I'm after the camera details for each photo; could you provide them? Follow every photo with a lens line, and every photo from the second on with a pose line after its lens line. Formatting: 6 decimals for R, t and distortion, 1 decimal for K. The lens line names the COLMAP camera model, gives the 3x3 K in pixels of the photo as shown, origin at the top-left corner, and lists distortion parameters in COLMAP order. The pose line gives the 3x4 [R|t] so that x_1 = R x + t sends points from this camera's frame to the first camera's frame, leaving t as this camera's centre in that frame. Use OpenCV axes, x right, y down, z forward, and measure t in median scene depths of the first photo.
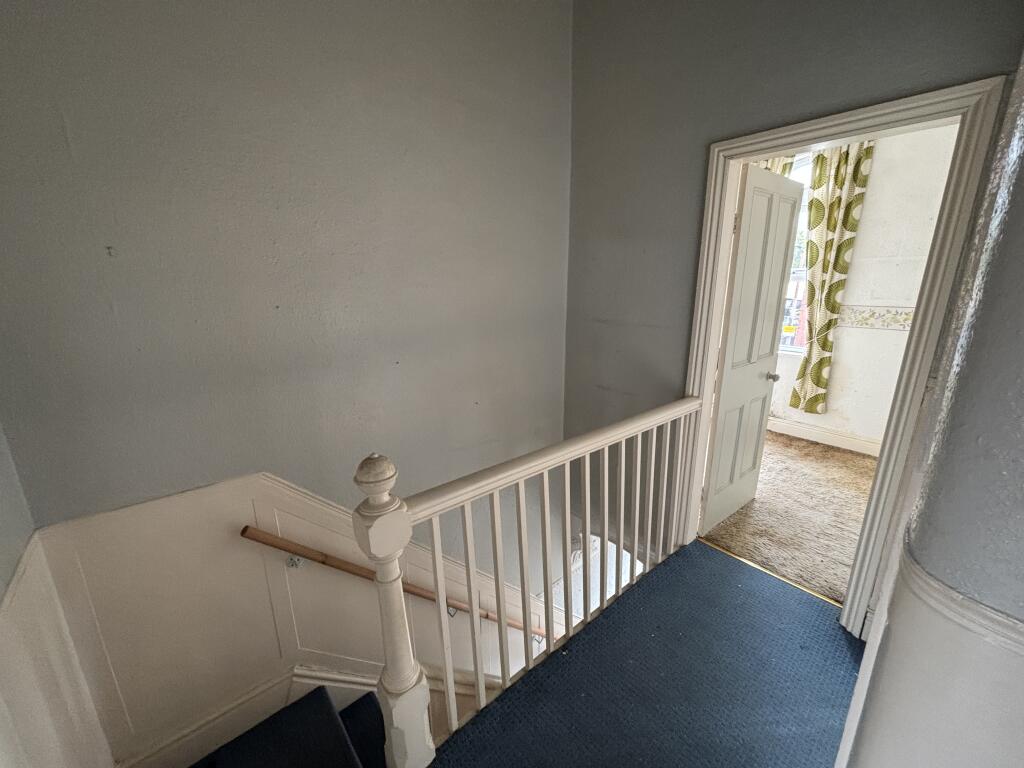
lens RADIAL K [[414.7, 0, 511.1], [0, 414.7, 382.5], [0, 0, 1]] dist [0.002346, 0.000893]
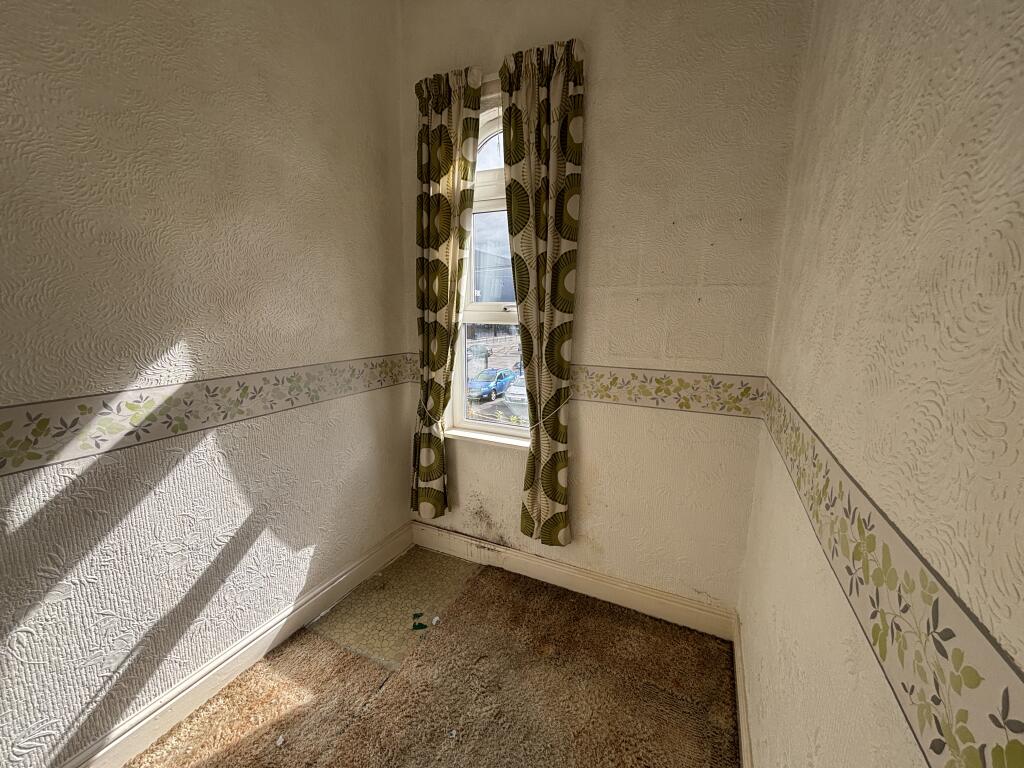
lens RADIAL K [[414.7, 0, 511.8], [0, 414.7, 383.8], [0, 0, 1]] dist [0.002346, 0.000893]
pose [[0.906550, -0.058133, 0.418075, 0.471970], [0.088219, 0.994691, -0.052983, -0.135880], [-0.412776, 0.084914, 0.906866, 0.504979]]
